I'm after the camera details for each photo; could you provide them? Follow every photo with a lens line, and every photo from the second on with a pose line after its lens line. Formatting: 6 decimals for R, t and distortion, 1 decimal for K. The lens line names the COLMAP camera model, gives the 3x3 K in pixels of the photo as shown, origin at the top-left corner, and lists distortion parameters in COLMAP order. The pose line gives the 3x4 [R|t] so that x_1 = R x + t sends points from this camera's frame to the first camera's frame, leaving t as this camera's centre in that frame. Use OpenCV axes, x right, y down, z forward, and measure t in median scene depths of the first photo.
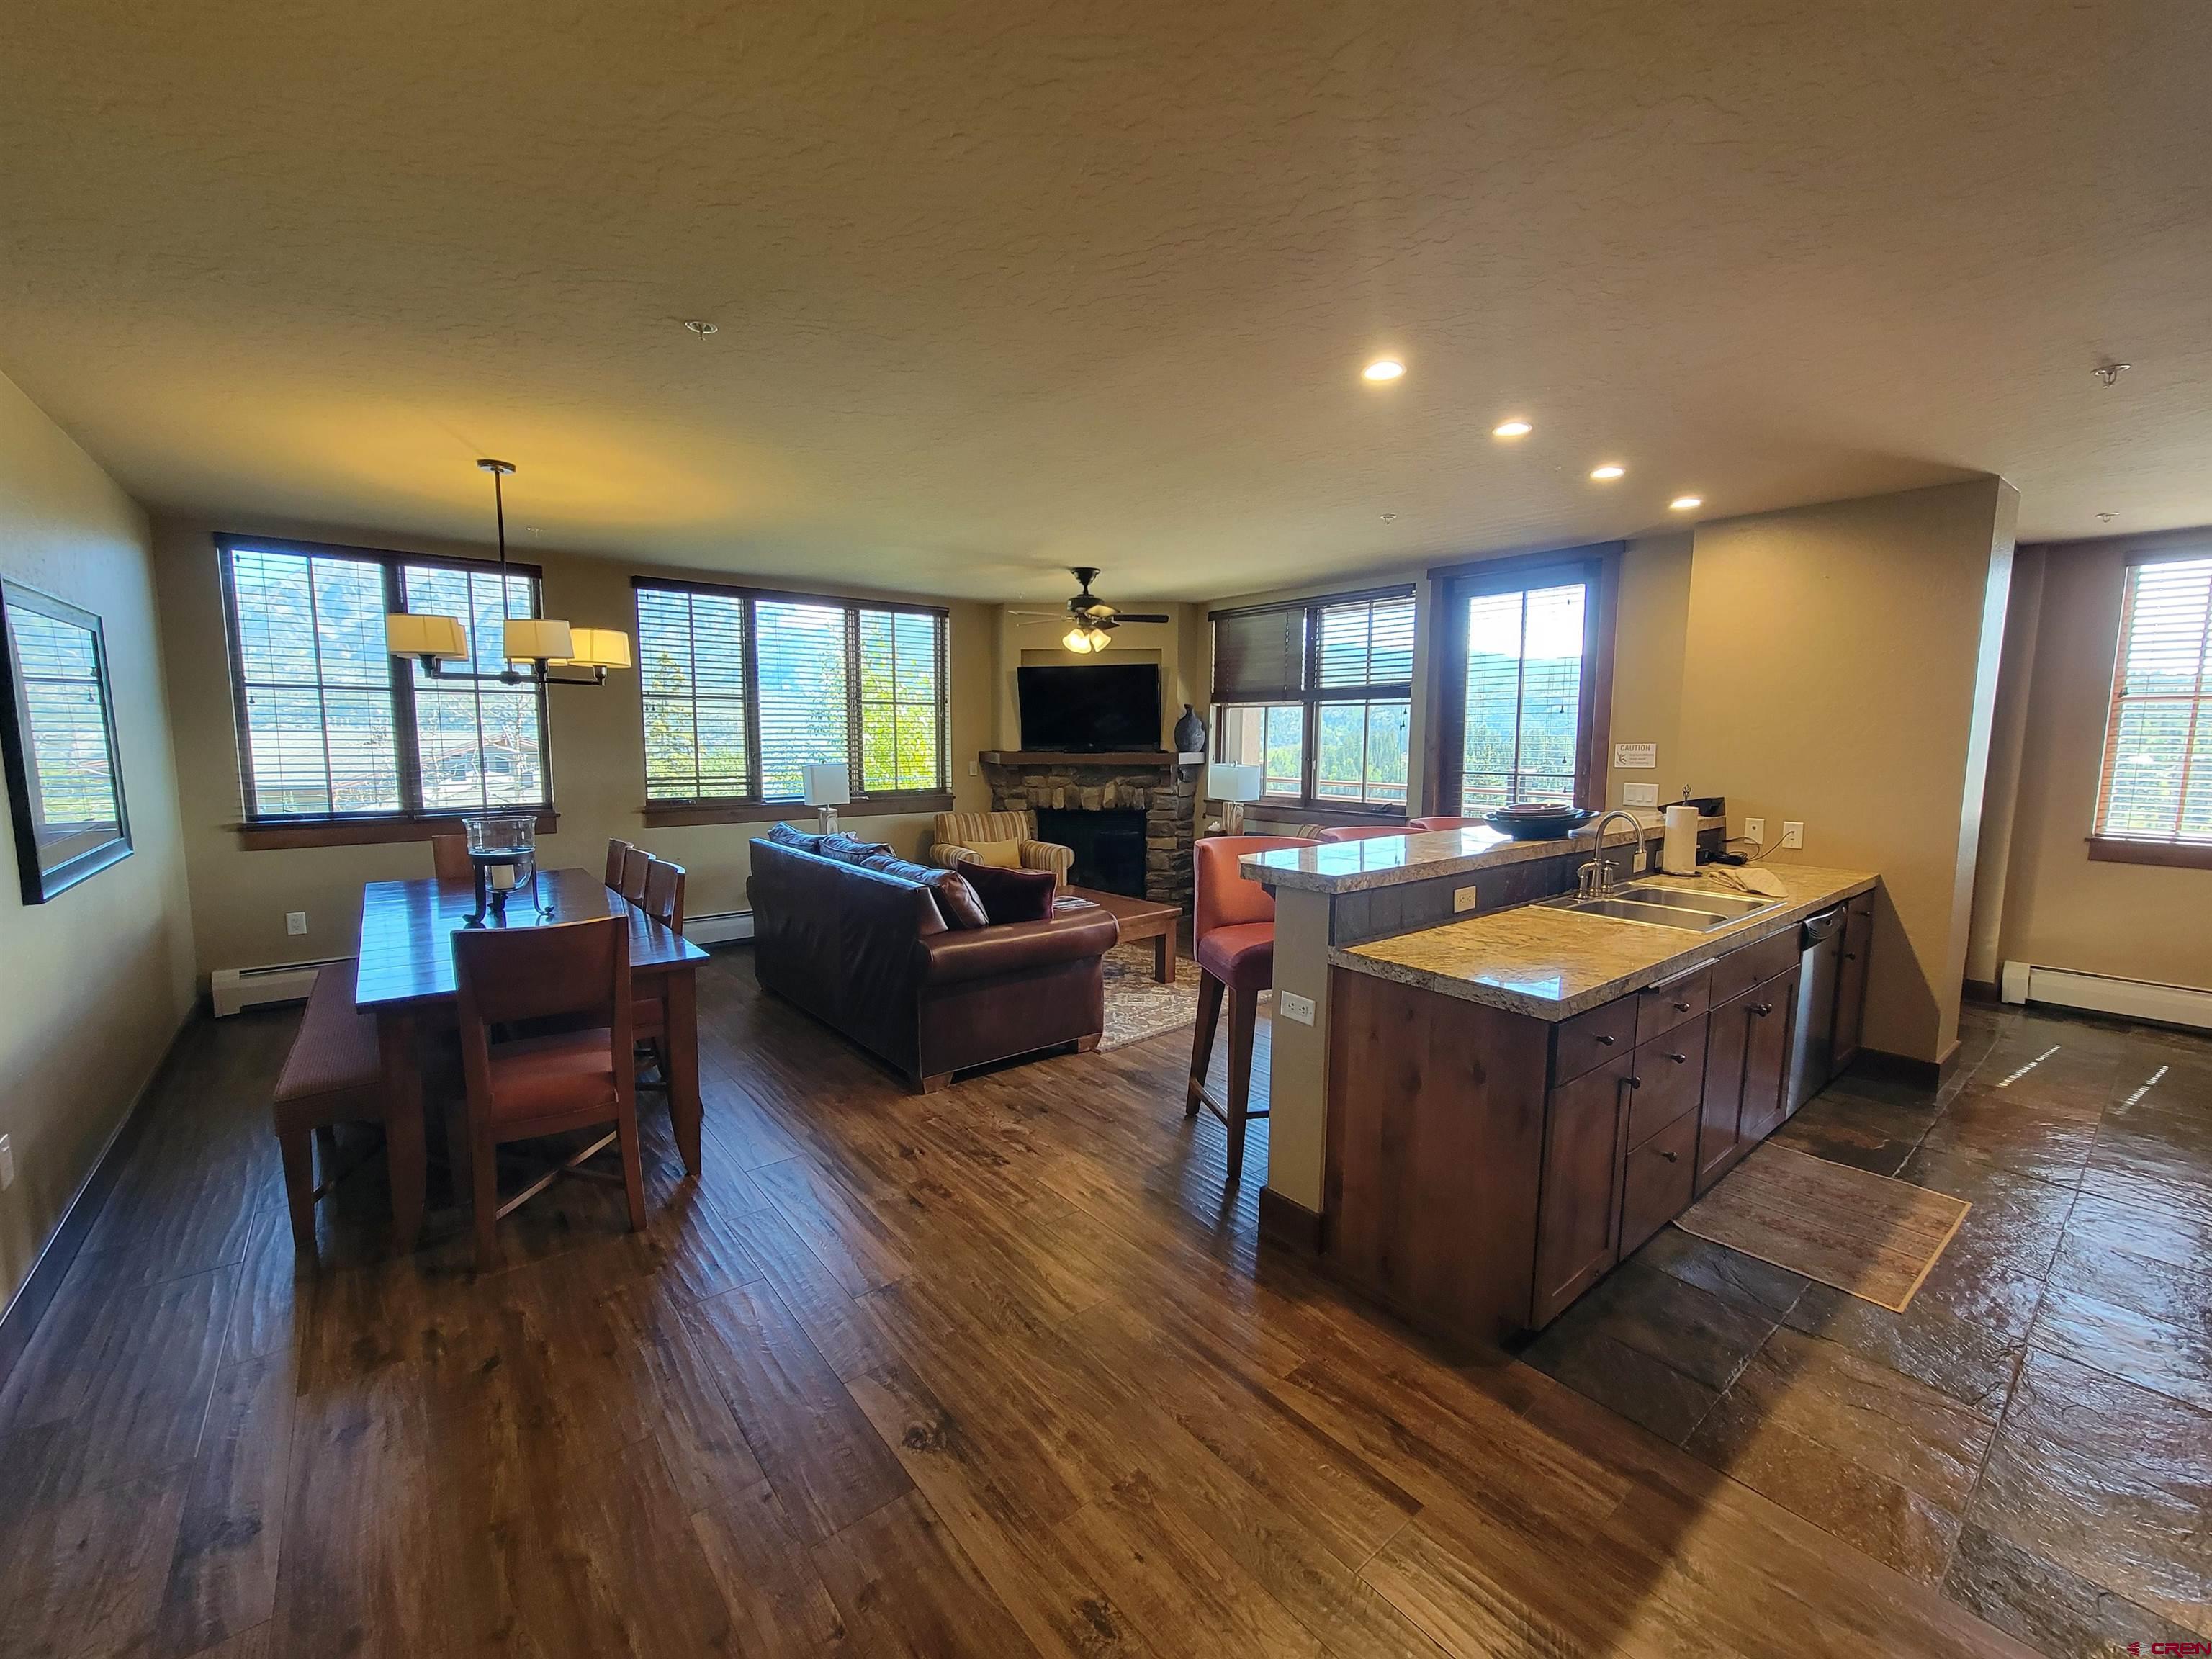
lens RADIAL K [[891.8, 0, 1108.8], [0, 891.8, 836.1], [0, 0, 1]] dist [0.000078, 0.000015]
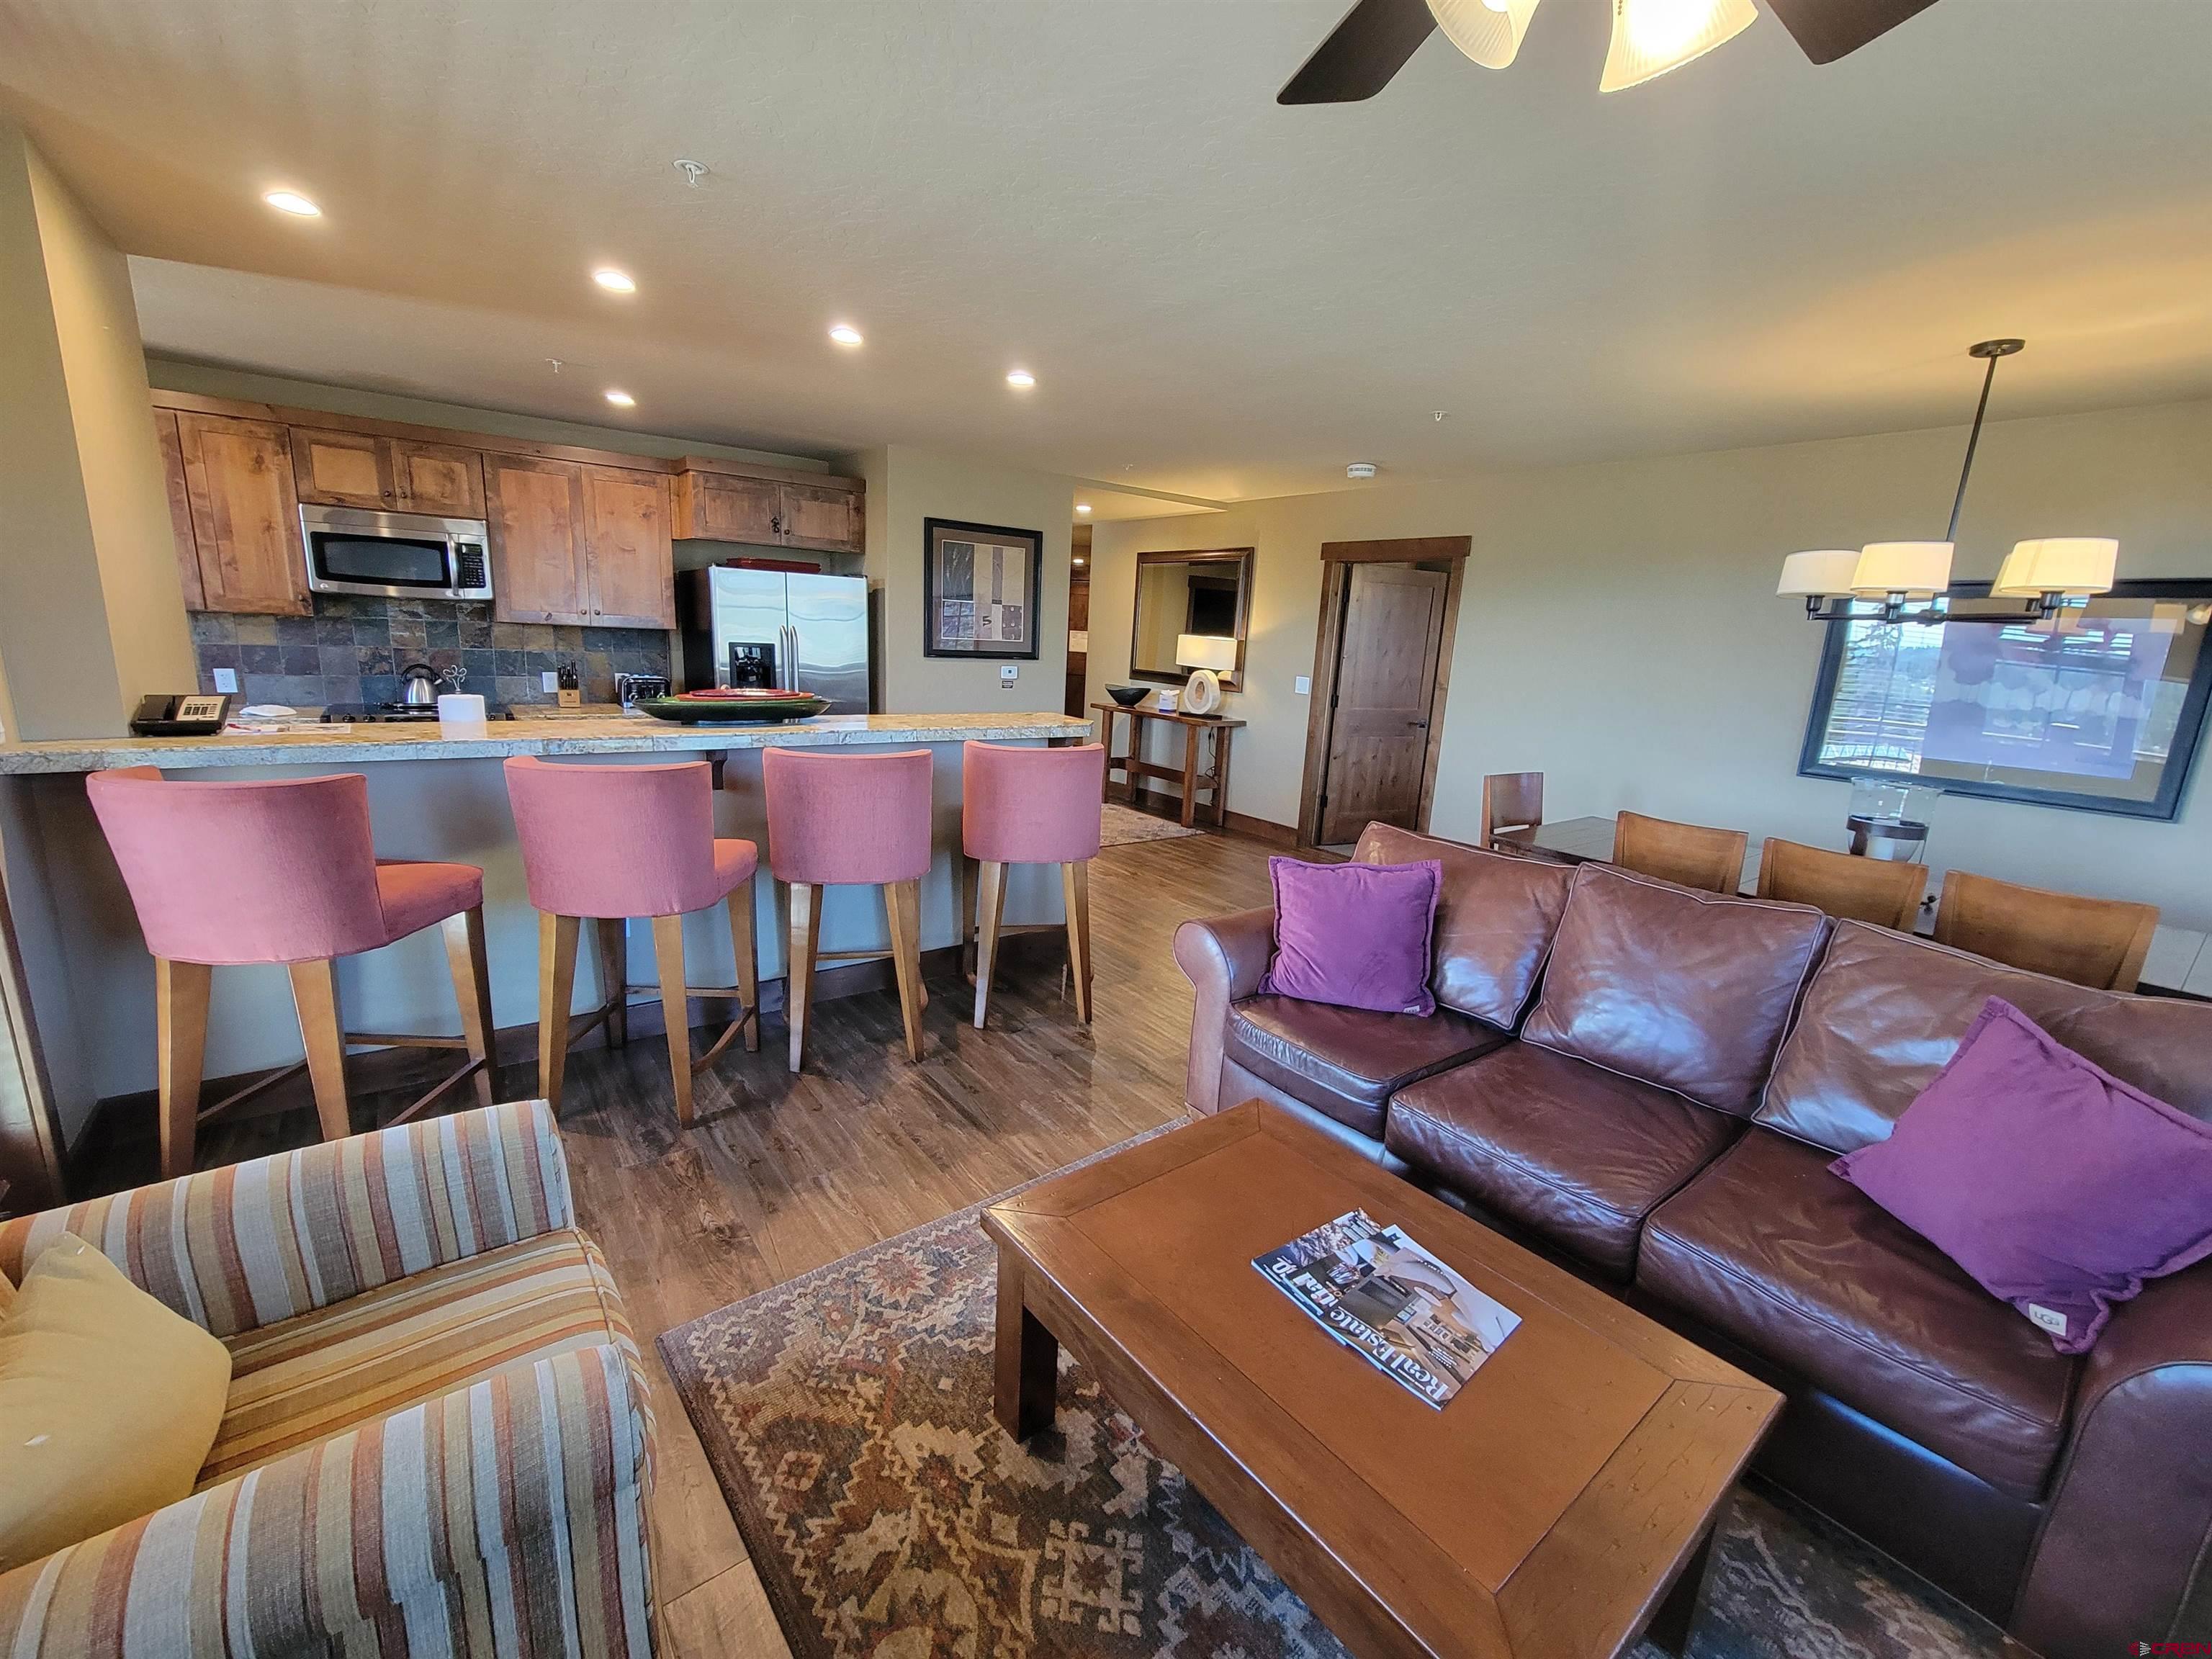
lens RADIAL K [[907.1, 0, 1109.0], [0, 907.1, 834.2], [0, 0, 1]] dist [-0.006318, 0.003396]
pose [[-0.997645, -0.065150, 0.021453, 0.028885], [-0.054430, 0.942279, 0.330374, -0.111664], [-0.041739, 0.328428, -0.943606, 0.938607]]
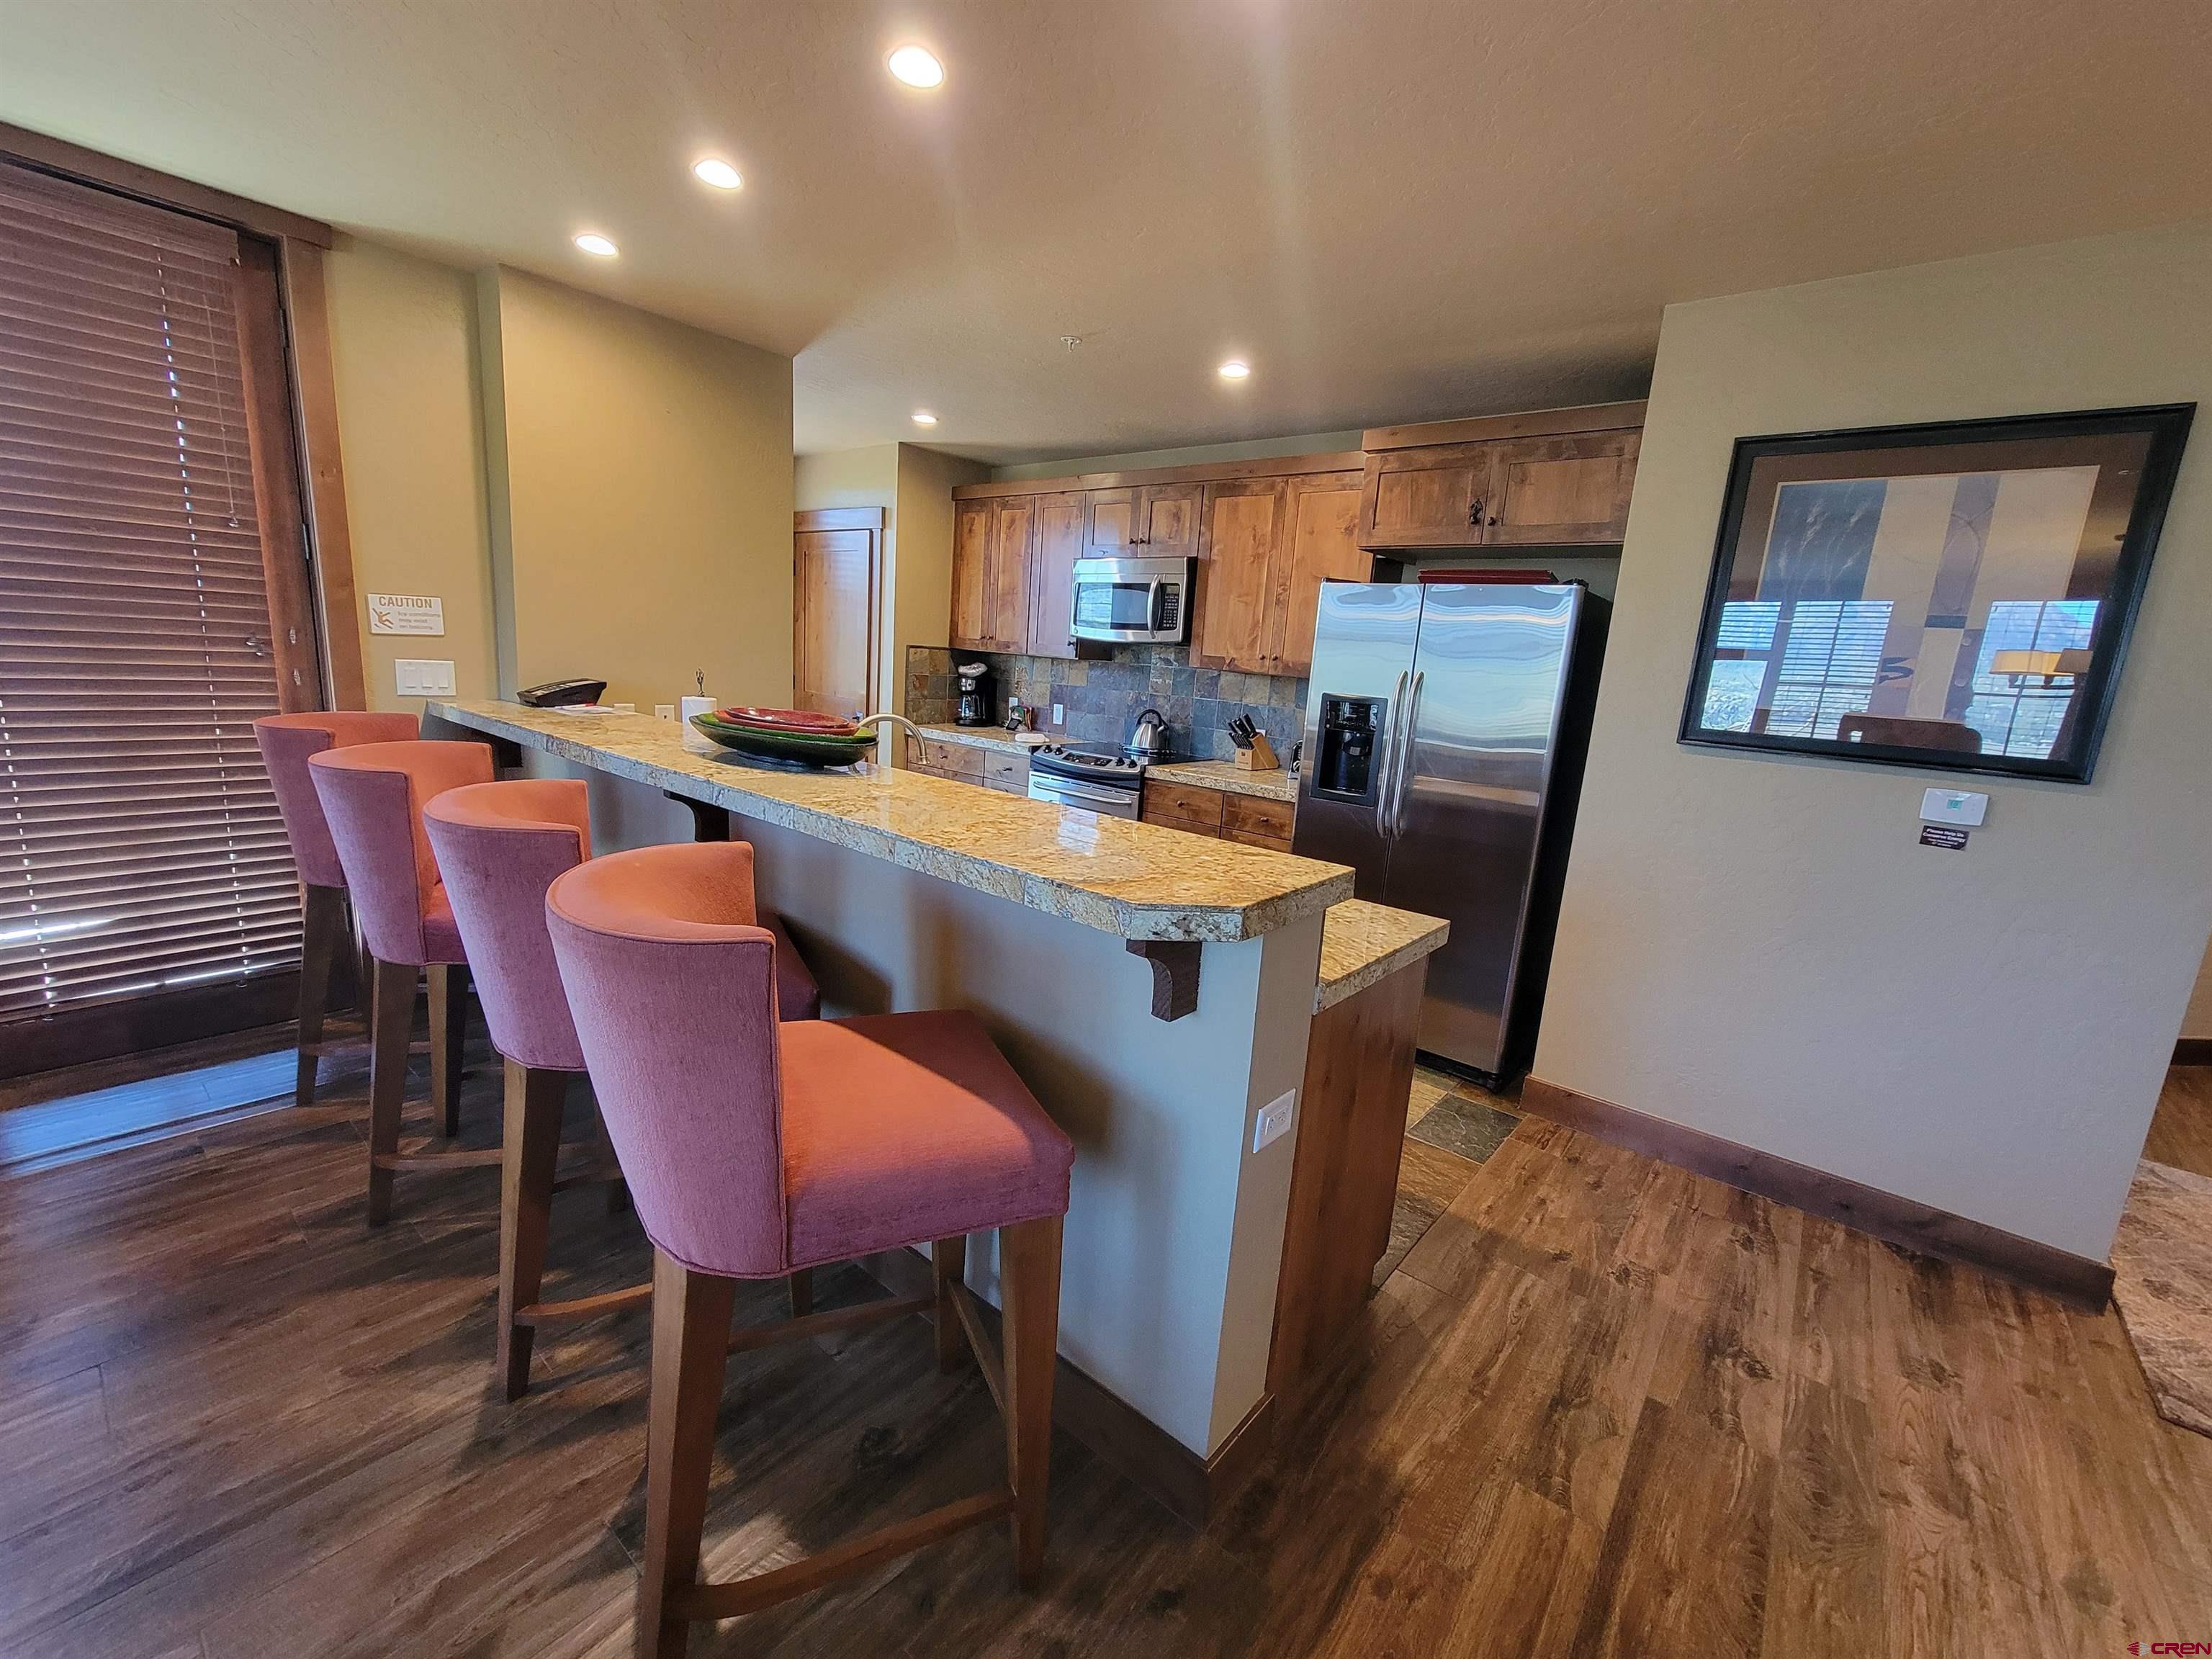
lens RADIAL K [[907.1, 0, 1109.0], [0, 907.1, 834.2], [0, 0, 1]] dist [-0.006318, 0.003396]
pose [[-0.193041, -0.213277, 0.957731, -0.100752], [0.042520, 0.973355, 0.225327, -0.042189], [-0.980269, 0.084220, -0.178829, 0.429982]]
